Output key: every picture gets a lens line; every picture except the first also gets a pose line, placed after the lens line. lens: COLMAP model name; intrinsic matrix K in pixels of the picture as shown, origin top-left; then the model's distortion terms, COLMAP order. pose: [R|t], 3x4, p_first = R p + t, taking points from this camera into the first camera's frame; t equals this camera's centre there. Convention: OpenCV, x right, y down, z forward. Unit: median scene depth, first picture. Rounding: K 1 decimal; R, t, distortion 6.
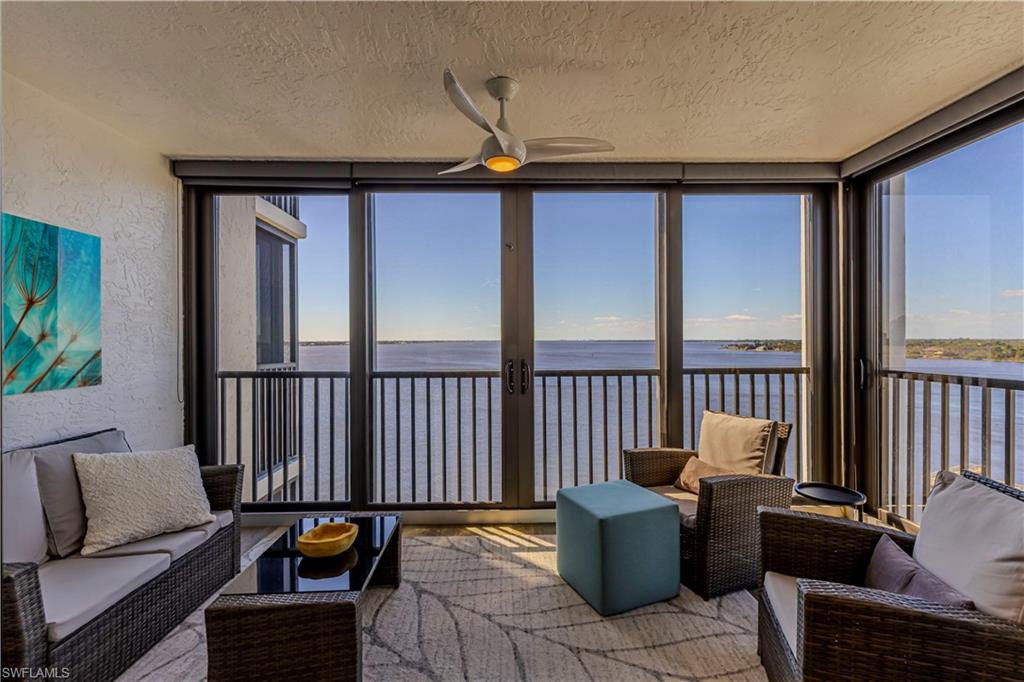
lens RADIAL K [[457.5, 0, 517.2], [0, 457.5, 341.0], [0, 0, 1]] dist [0.010888, -0.002452]
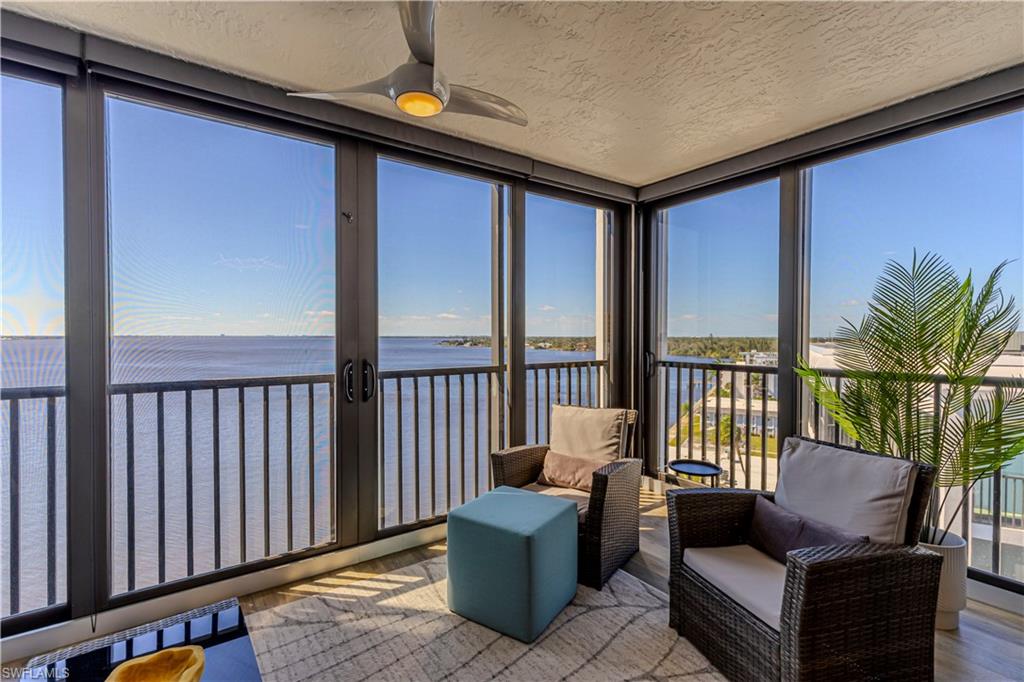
lens RADIAL K [[457.5, 0, 511.9], [0, 457.5, 341.3], [0, 0, 1]] dist [0.010888, -0.002452]
pose [[0.828596, -0.001053, 0.559846, -0.240233], [-0.004056, 0.999961, 0.007885, 0.001475], [-0.559832, -0.008805, 0.828559, 0.197241]]
